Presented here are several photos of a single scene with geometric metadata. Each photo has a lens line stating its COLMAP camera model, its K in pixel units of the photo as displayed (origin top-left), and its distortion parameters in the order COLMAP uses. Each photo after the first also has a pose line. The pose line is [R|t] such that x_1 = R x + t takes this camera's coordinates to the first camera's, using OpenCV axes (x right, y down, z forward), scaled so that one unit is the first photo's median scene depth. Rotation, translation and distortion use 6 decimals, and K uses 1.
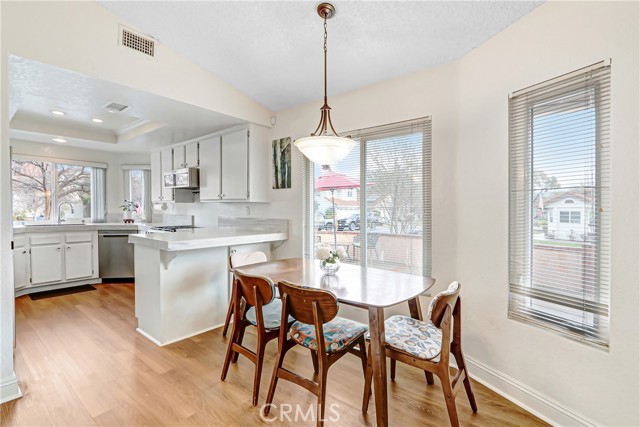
lens RADIAL K [[293.8, 0, 317.0], [0, 293.8, 208.5], [0, 0, 1]] dist [-0.012659, 0.000630]
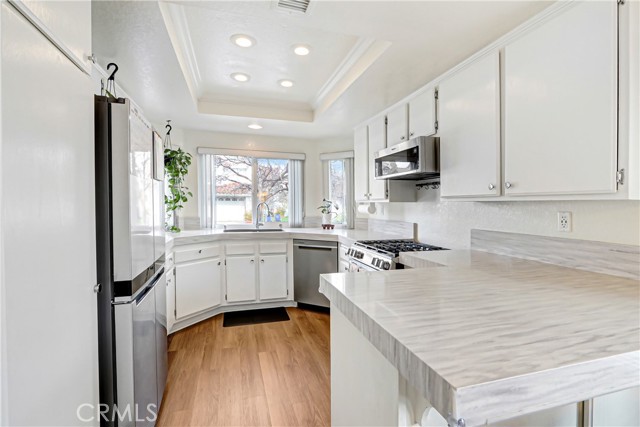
lens RADIAL K [[293.8, 0, 319.0], [0, 293.8, 210.2], [0, 0, 1]] dist [-0.012659, 0.000630]
pose [[0.815807, 0.007721, -0.578273, -0.247054], [-0.001070, 0.999929, 0.011841, -0.010010], [0.578323, -0.009041, 0.815758, 0.406996]]
